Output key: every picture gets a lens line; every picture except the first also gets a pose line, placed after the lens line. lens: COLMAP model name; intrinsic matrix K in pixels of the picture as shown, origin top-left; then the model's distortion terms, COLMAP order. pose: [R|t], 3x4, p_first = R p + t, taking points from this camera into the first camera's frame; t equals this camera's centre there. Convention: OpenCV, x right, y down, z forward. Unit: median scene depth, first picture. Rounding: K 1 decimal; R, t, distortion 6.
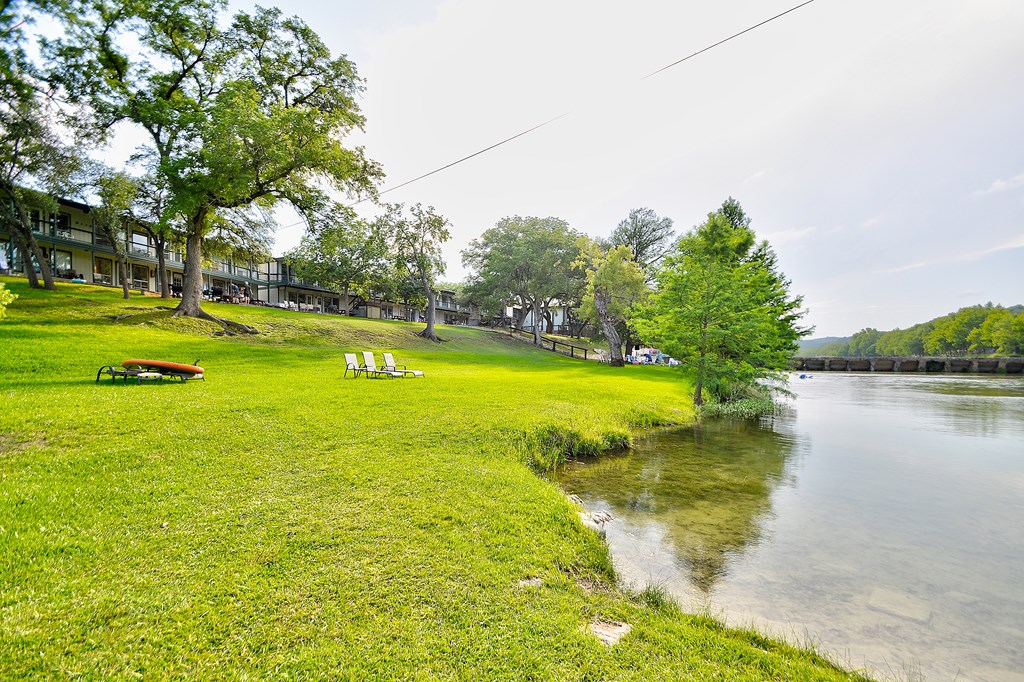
lens RADIAL K [[467.4, 0, 520.7], [0, 467.4, 361.1], [0, 0, 1]] dist [0.036104, -0.016359]
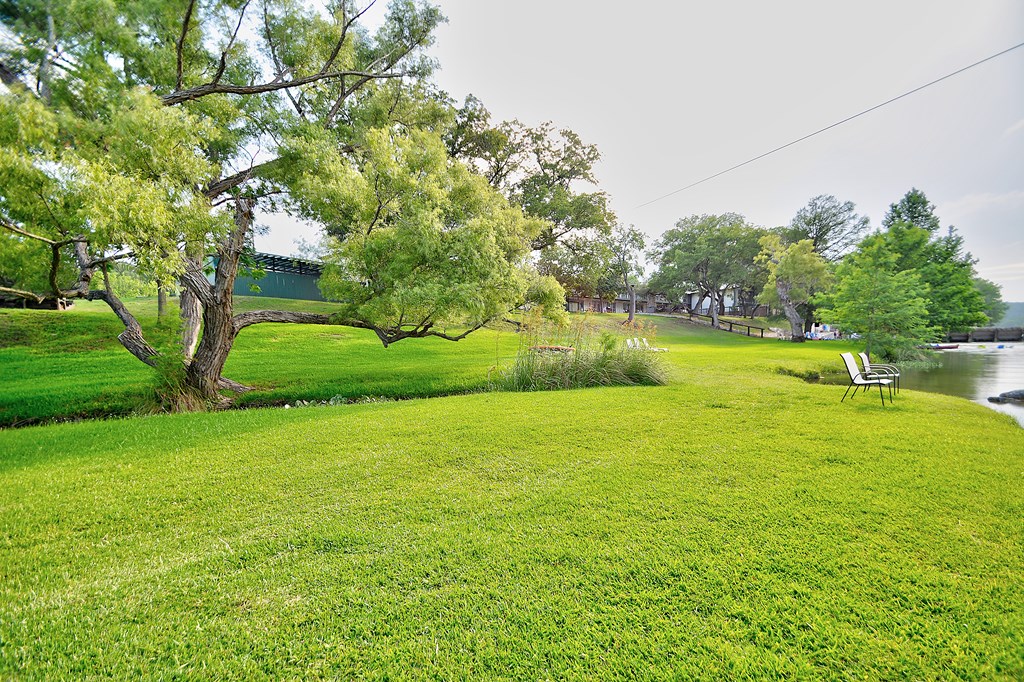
lens RADIAL K [[467.4, 0, 512.8], [0, 467.4, 352.4], [0, 0, 1]] dist [0.036104, -0.016359]
pose [[0.947967, -0.025426, -0.317351, -0.077990], [0.030809, 0.999454, 0.011955, 0.000342], [0.316873, -0.021111, 0.948233, -0.280254]]
